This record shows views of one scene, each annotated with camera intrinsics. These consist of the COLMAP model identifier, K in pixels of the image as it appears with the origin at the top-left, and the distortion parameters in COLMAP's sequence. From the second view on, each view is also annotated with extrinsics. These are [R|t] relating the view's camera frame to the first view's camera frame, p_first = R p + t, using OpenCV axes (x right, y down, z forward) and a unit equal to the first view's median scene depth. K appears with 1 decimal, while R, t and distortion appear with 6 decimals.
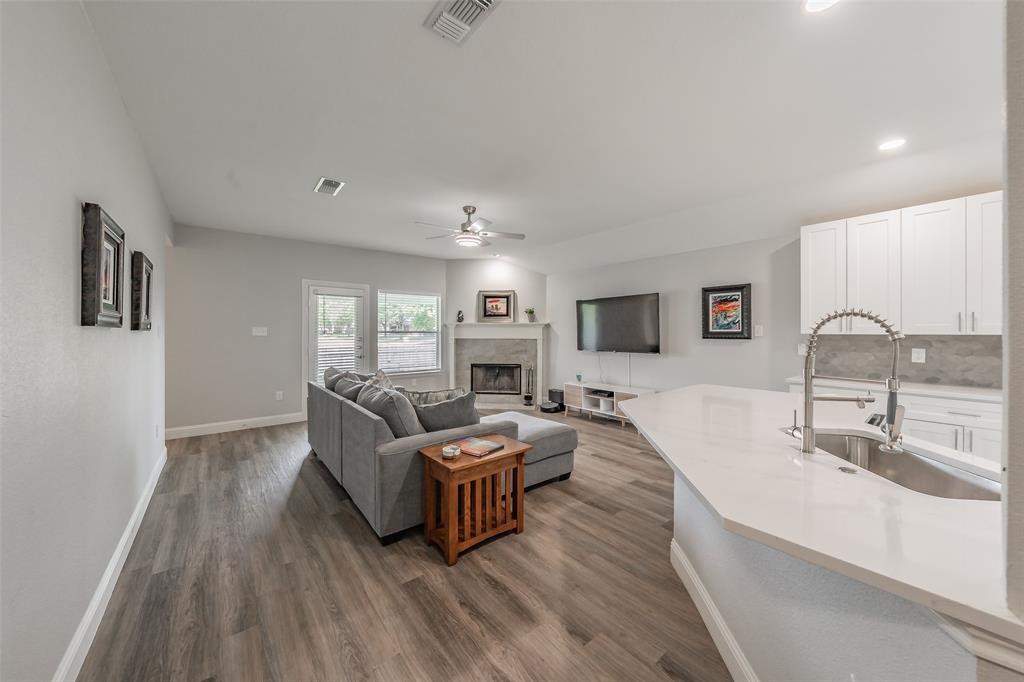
lens RADIAL K [[360.2, 0, 499.8], [0, 360.2, 330.8], [0, 0, 1]] dist [-0.004573, 0.001222]
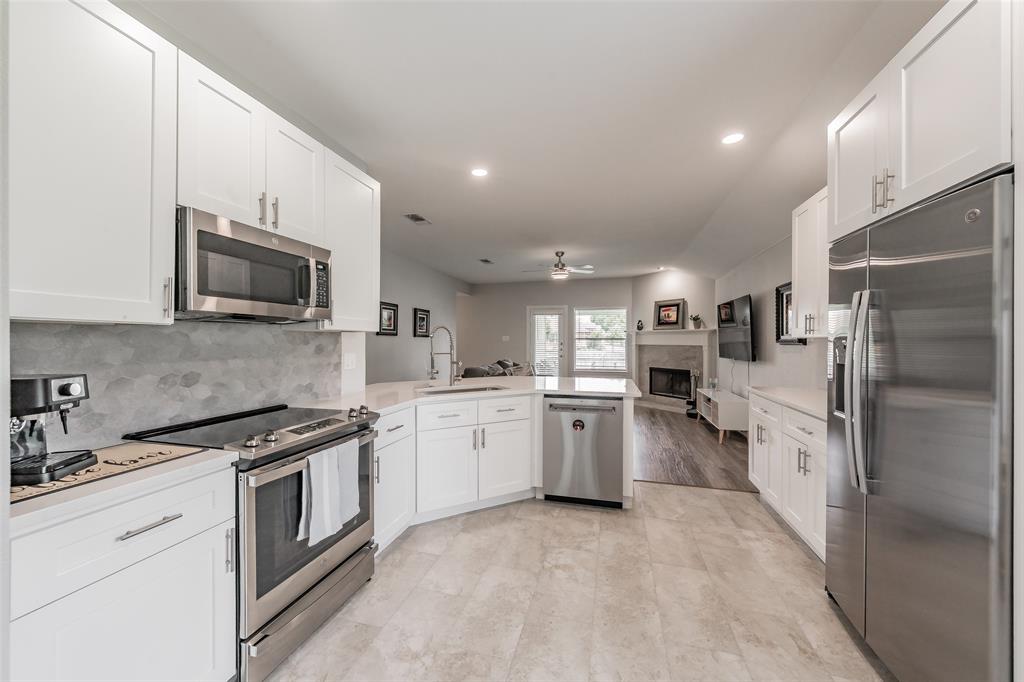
lens RADIAL K [[377.4, 0, 501.3], [0, 377.4, 341.8], [0, 0, 1]] dist [-0.002708, 0.000298]
pose [[0.594046, 0.003720, -0.804423, 0.661422], [-0.001444, 0.999993, 0.003558, 0.010202], [0.804430, -0.000952, 0.594047, -0.071535]]
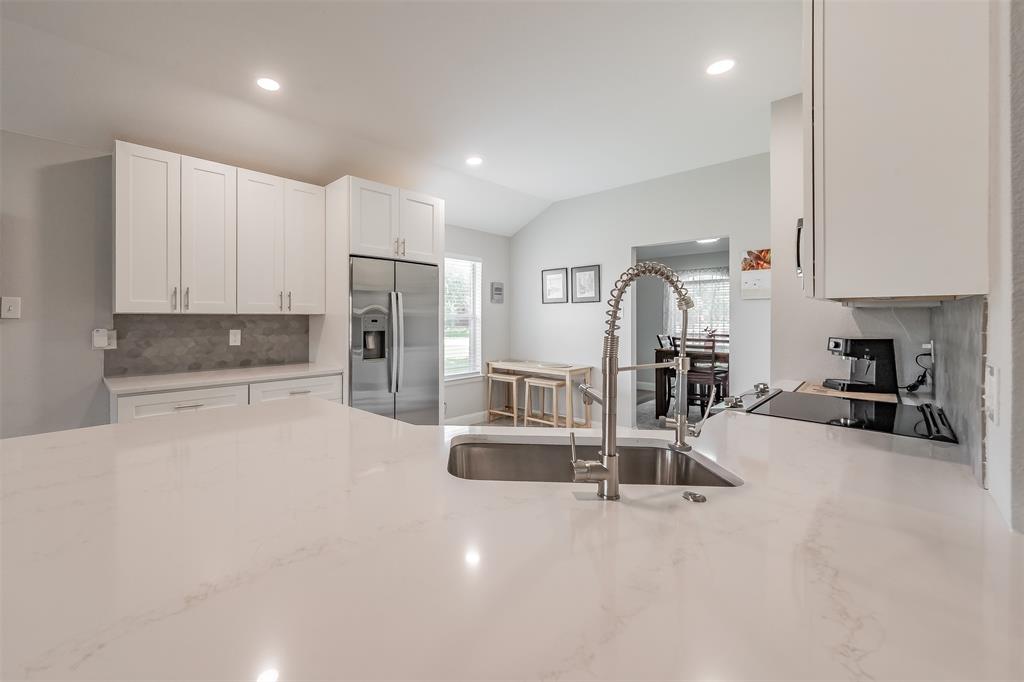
lens RADIAL K [[414.0, 0, 447.9], [0, 414.0, 320.5], [0, 0, 1]] dist [-0.001836, 0.000369]
pose [[-0.084064, -0.004860, 0.996448, 0.044290], [-0.000543, 0.999988, 0.004831, 0.010264], [-0.996460, -0.000135, -0.084066, 0.270033]]
